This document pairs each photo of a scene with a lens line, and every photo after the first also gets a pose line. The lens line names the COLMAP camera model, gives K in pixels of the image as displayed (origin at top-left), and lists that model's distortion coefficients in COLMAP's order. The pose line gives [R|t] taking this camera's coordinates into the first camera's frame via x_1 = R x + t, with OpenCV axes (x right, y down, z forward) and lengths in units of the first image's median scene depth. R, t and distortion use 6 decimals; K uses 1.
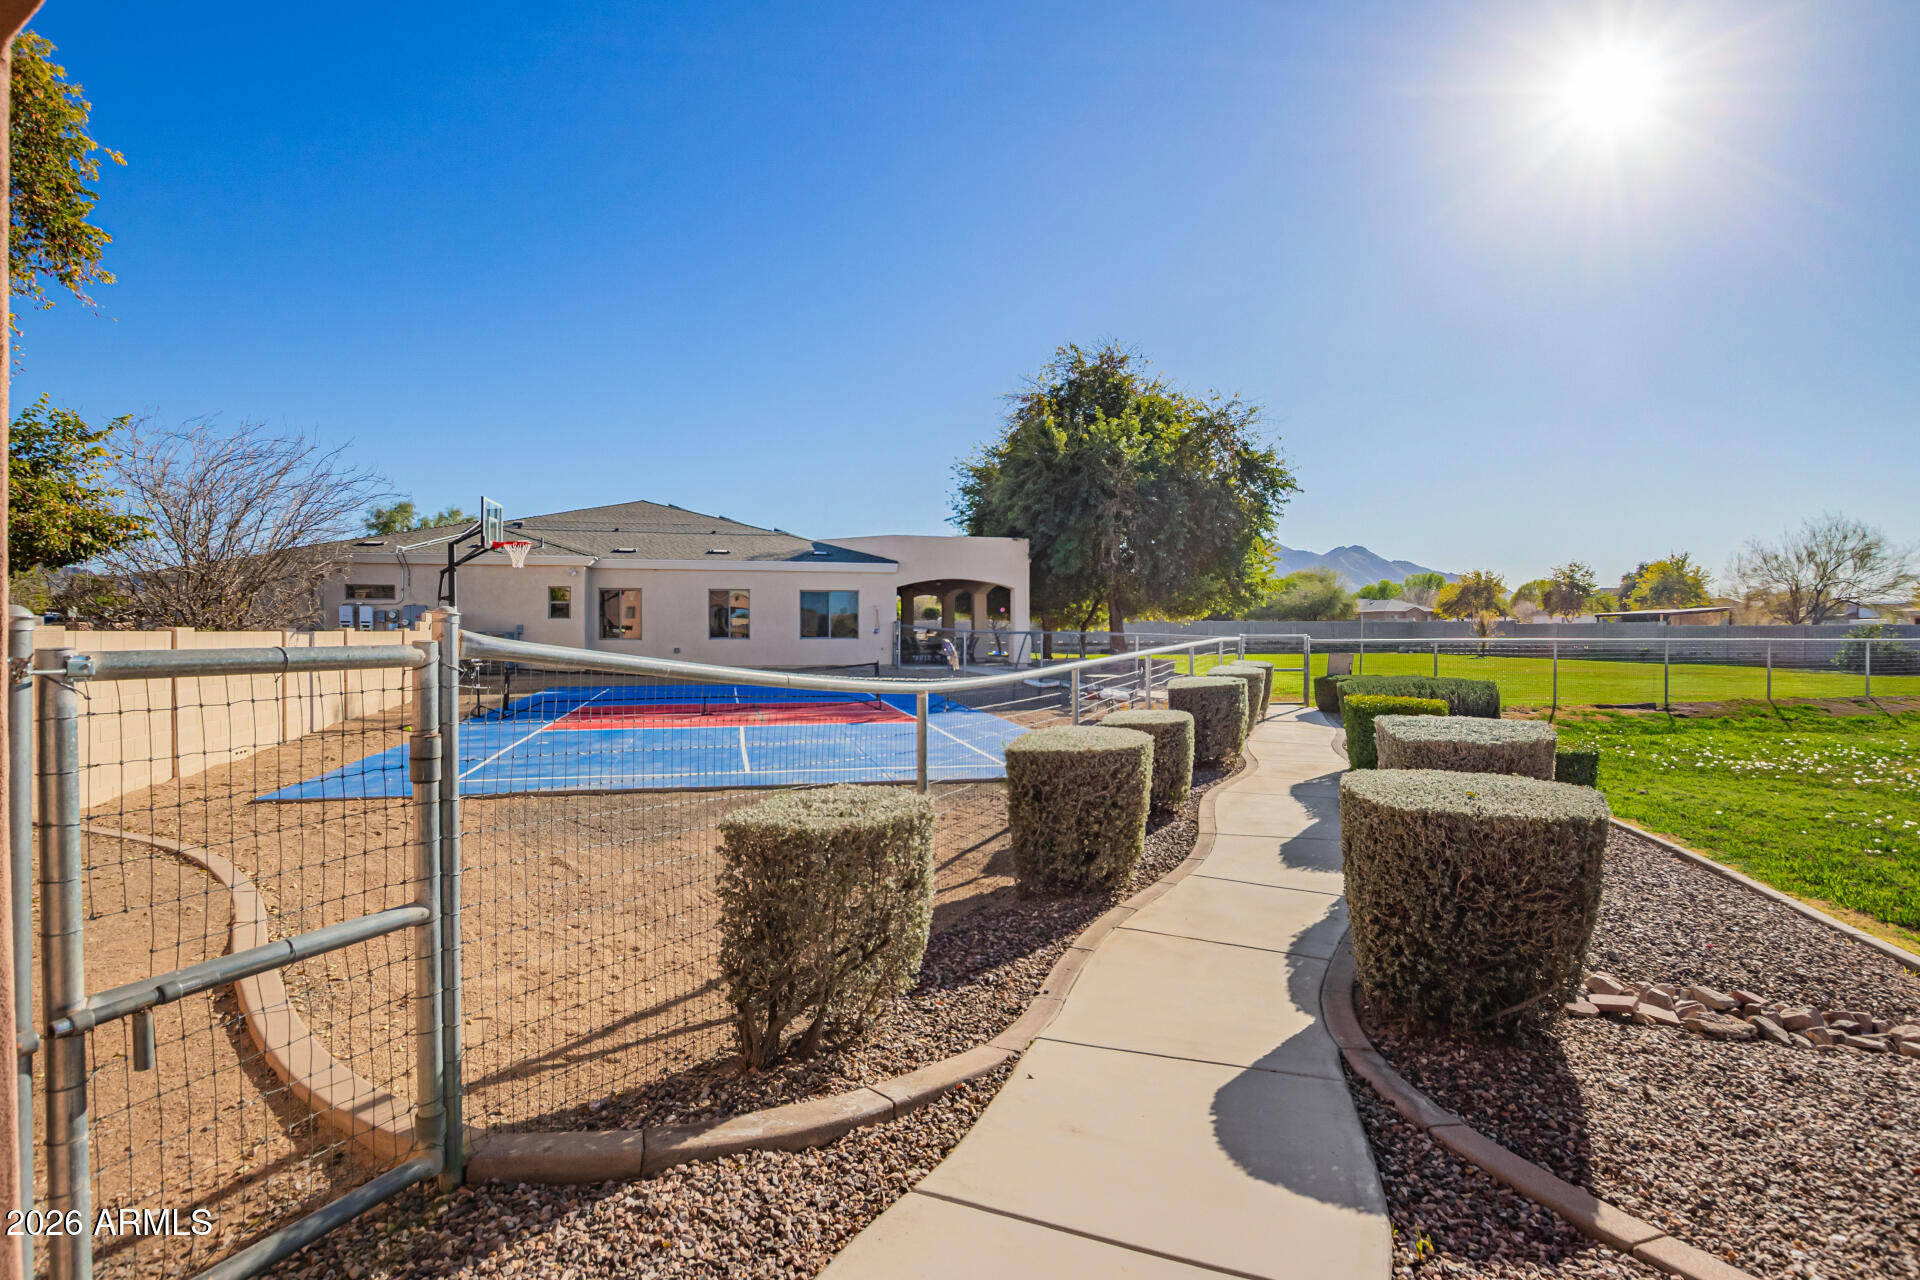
lens RADIAL K [[911.1, 0, 961.4], [0, 911.1, 632.5], [0, 0, 1]] dist [-0.032846, -0.000386]
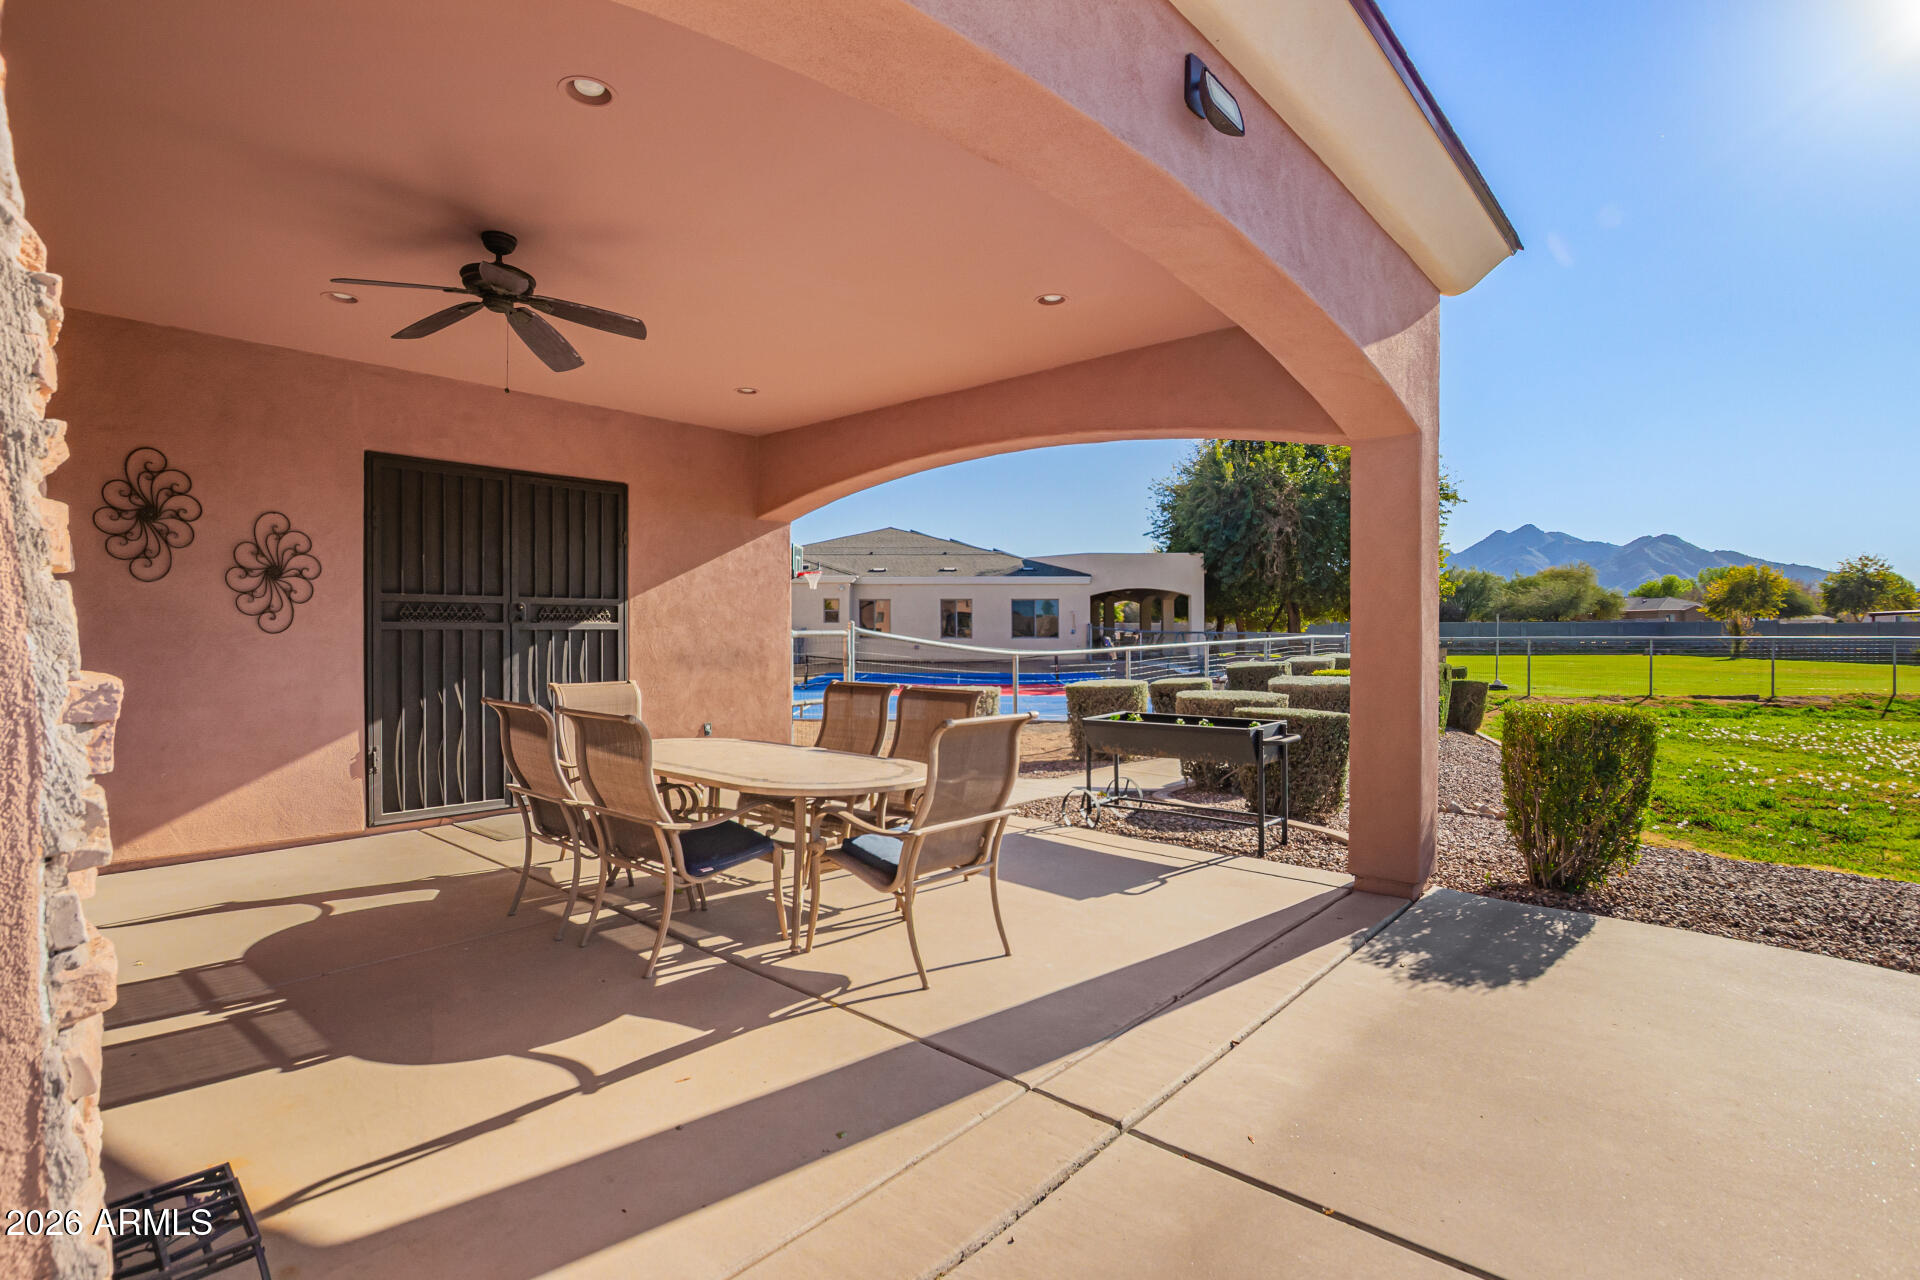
lens RADIAL K [[911.1, 0, 961.4], [0, 911.1, 632.5], [0, 0, 1]] dist [-0.032846, -0.000386]
pose [[0.967046, -0.001261, -0.254598, 0.070738], [0.000511, 0.999995, -0.003014, 0.002802], [0.254601, 0.002784, 0.967042, -0.215551]]
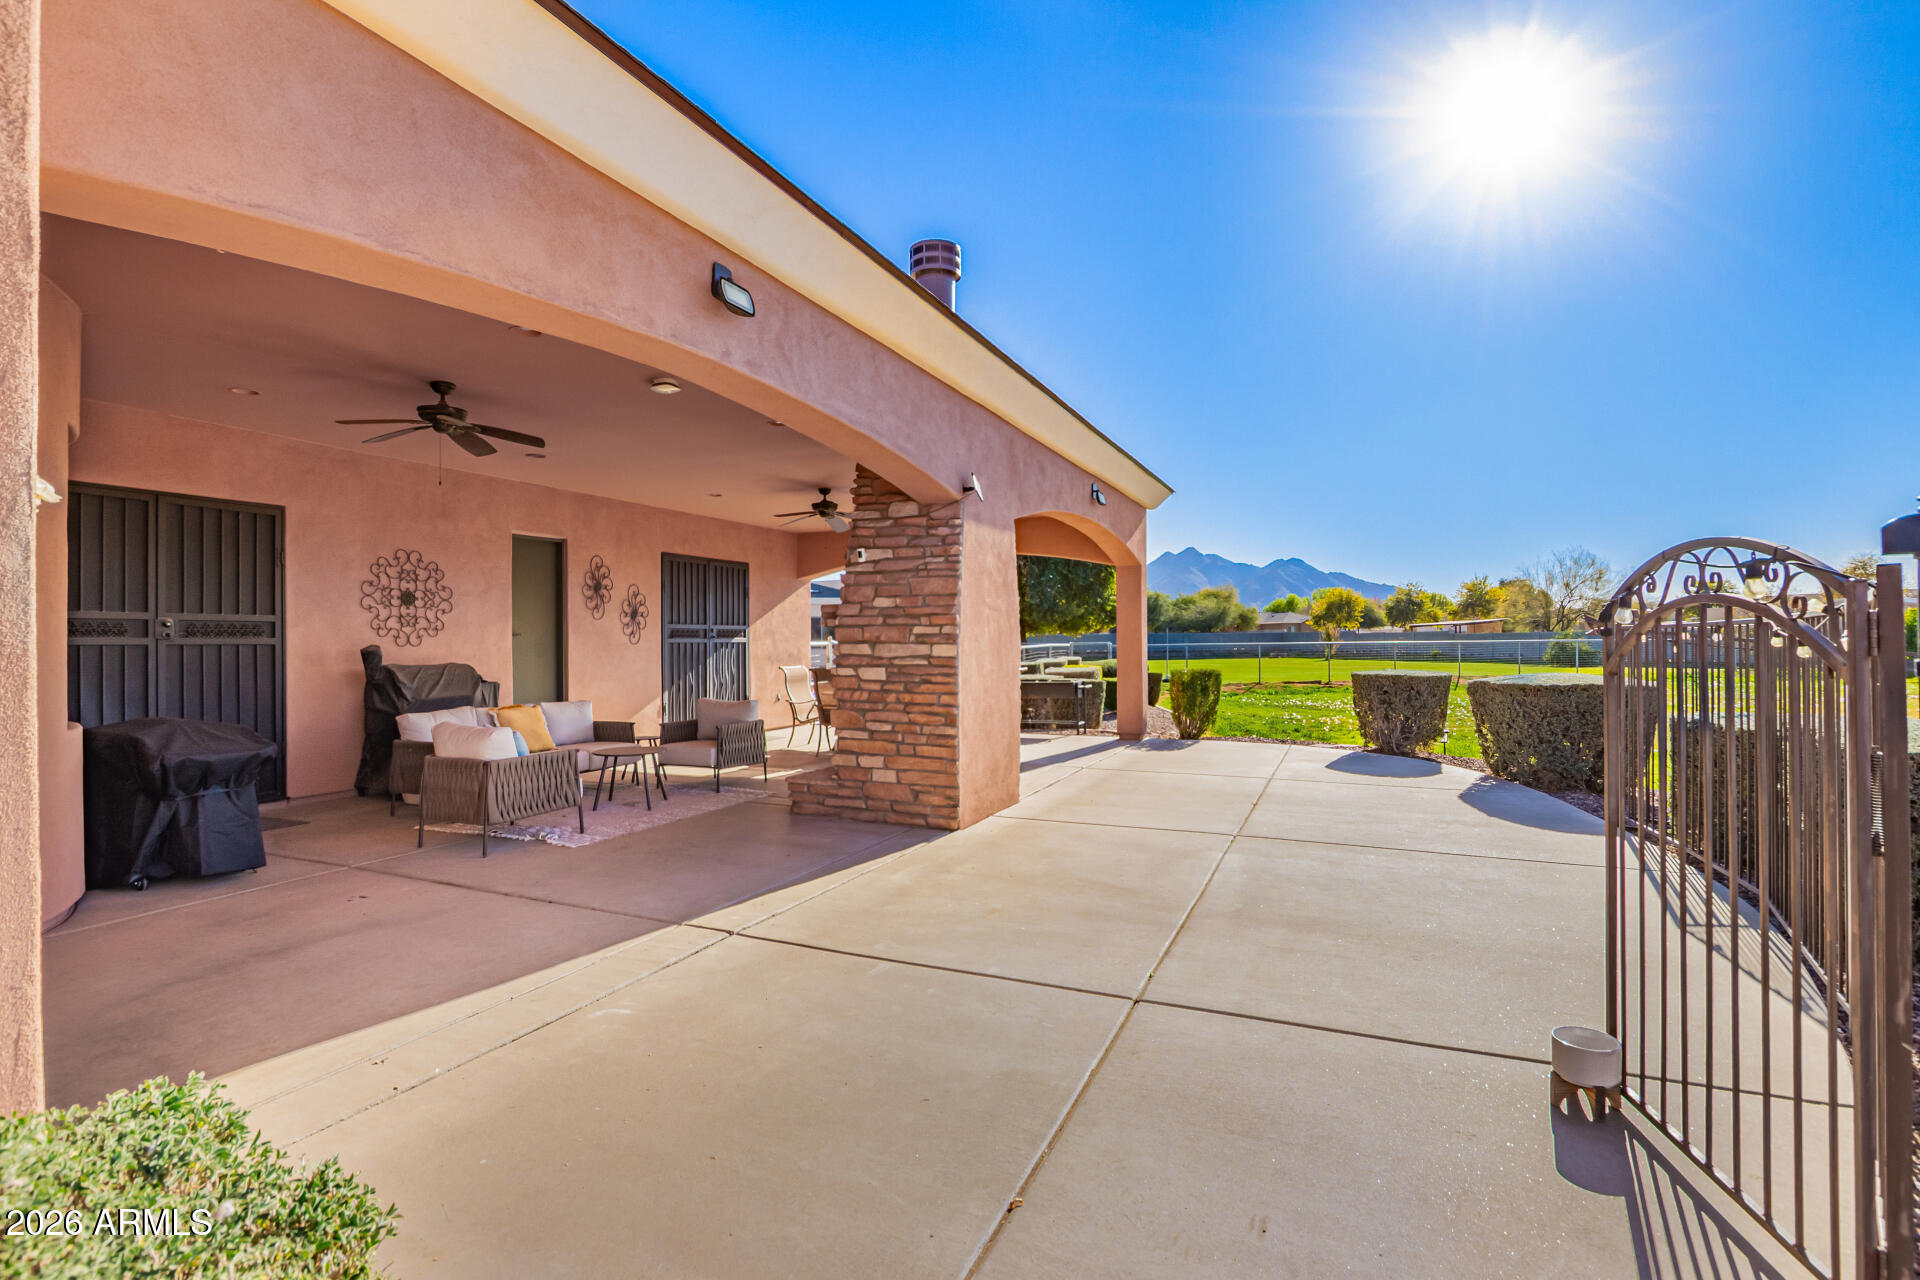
lens RADIAL K [[911.1, 0, 961.4], [0, 911.1, 632.5], [0, 0, 1]] dist [-0.032846, -0.000386]
pose [[0.998278, -0.011461, 0.057528, -0.012257], [0.012393, 0.999797, -0.015871, 0.005347], [-0.057335, 0.016557, 0.998218, -0.504735]]
